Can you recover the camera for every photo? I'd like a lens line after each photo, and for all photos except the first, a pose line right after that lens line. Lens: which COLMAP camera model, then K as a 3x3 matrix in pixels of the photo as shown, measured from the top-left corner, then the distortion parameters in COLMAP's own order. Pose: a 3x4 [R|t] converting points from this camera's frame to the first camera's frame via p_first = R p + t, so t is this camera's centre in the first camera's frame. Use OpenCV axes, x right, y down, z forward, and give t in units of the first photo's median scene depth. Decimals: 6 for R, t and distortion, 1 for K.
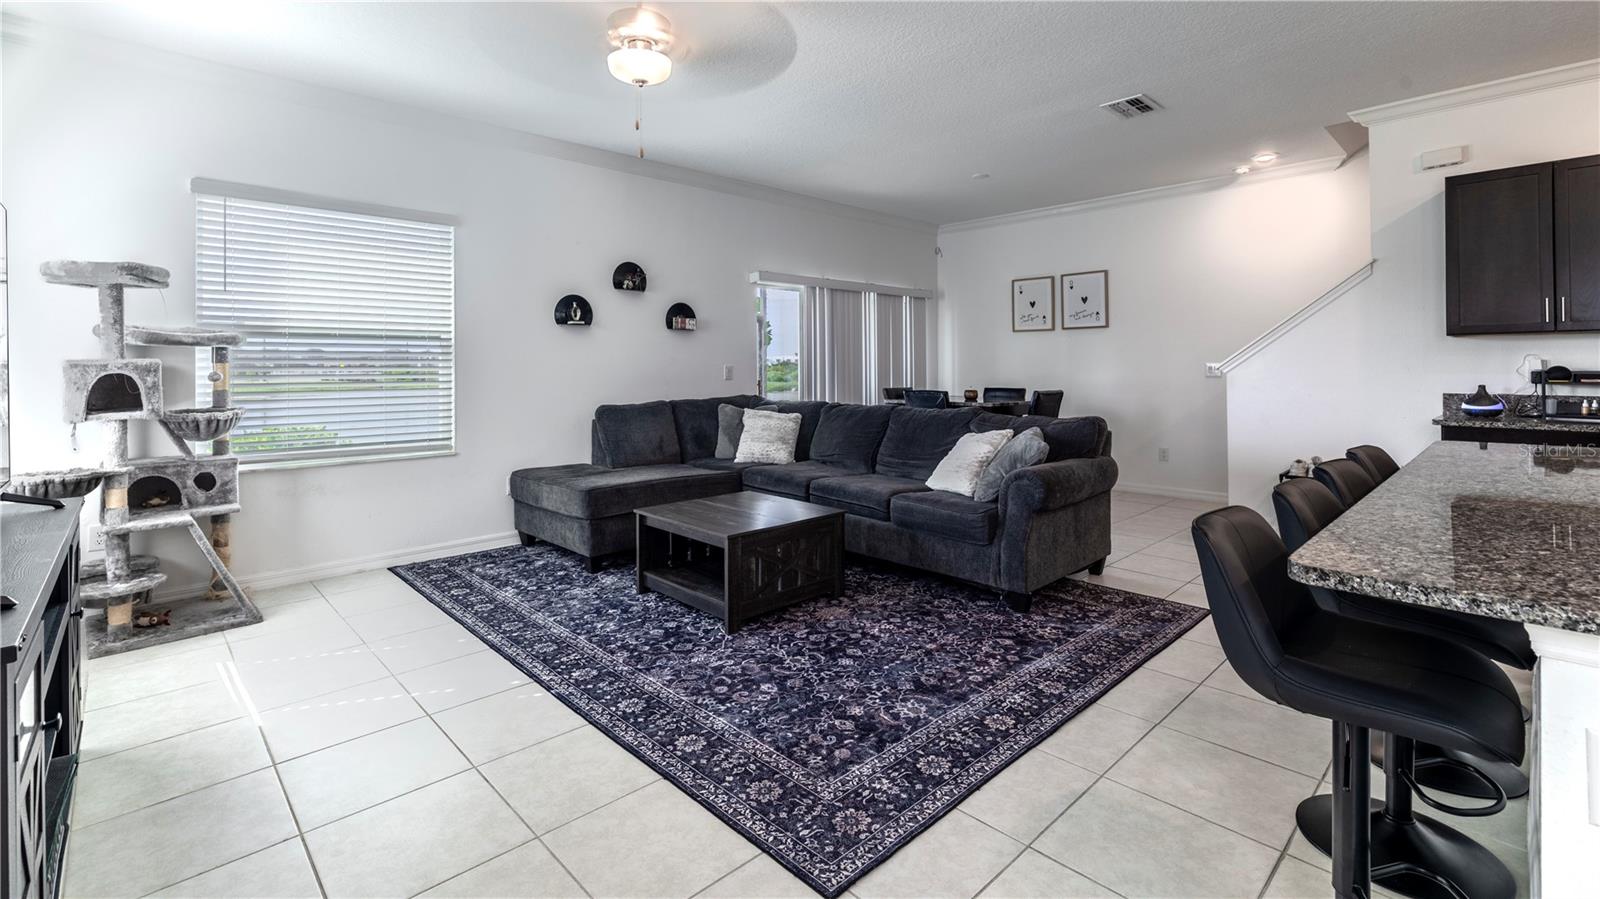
lens RADIAL K [[707.4, 0, 763.2], [0, 707.4, 363.8], [0, 0, 1]] dist [-0.002823, 0.000897]
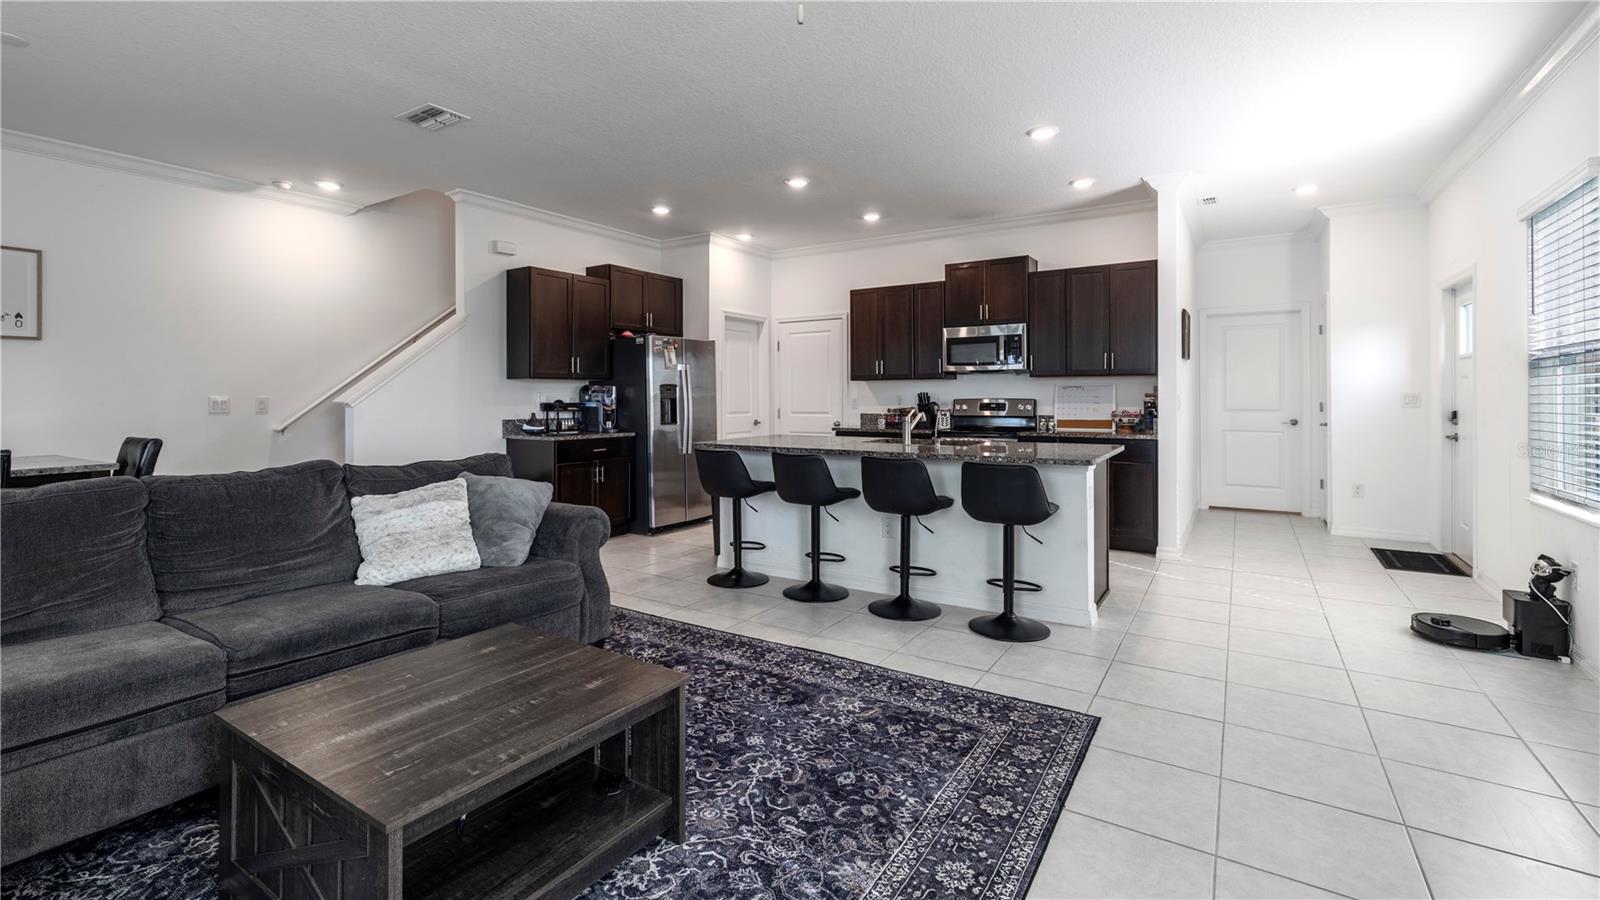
lens RADIAL K [[707.4, 0, 797.7], [0, 707.4, 385.8], [0, 0, 1]] dist [-0.002823, 0.000897]
pose [[-0.274761, 0.021918, 0.961263, -0.610786], [-0.001004, 0.999733, -0.023082, 0.008482], [-0.961512, -0.007307, -0.274666, 0.991100]]
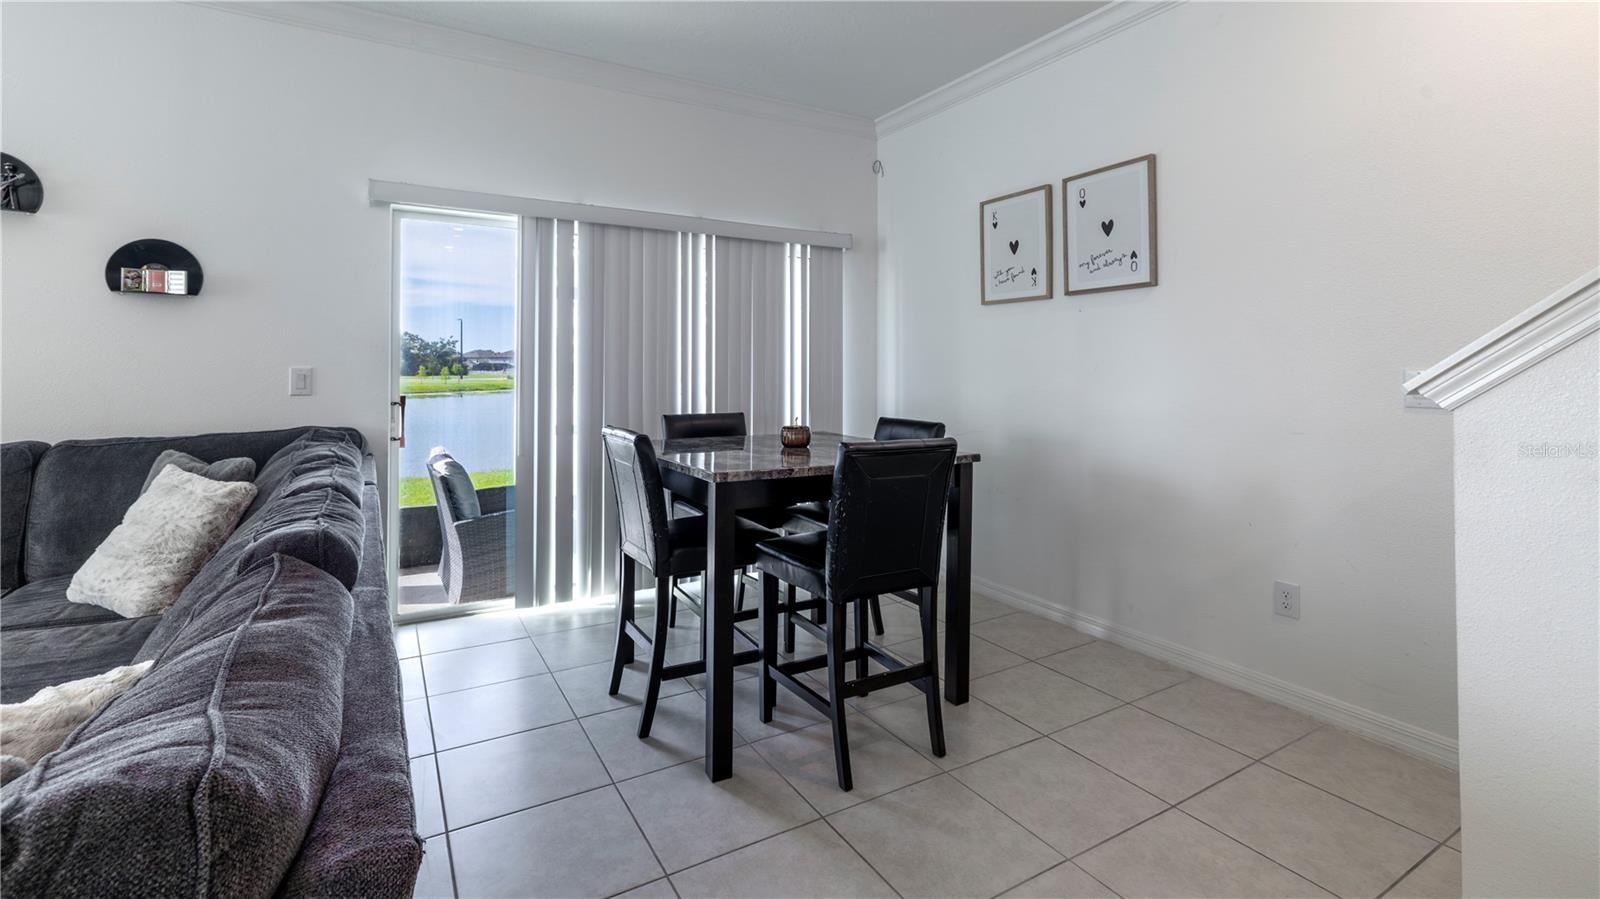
lens RADIAL K [[707.4, 0, 794.0], [0, 707.4, 363.3], [0, 0, 1]] dist [-0.002823, 0.000897]
pose [[0.982465, 0.004352, -0.186398, 0.674840], [-0.005413, 0.999972, -0.005186, -0.000148], [0.186370, 0.006104, 0.982461, 1.023424]]
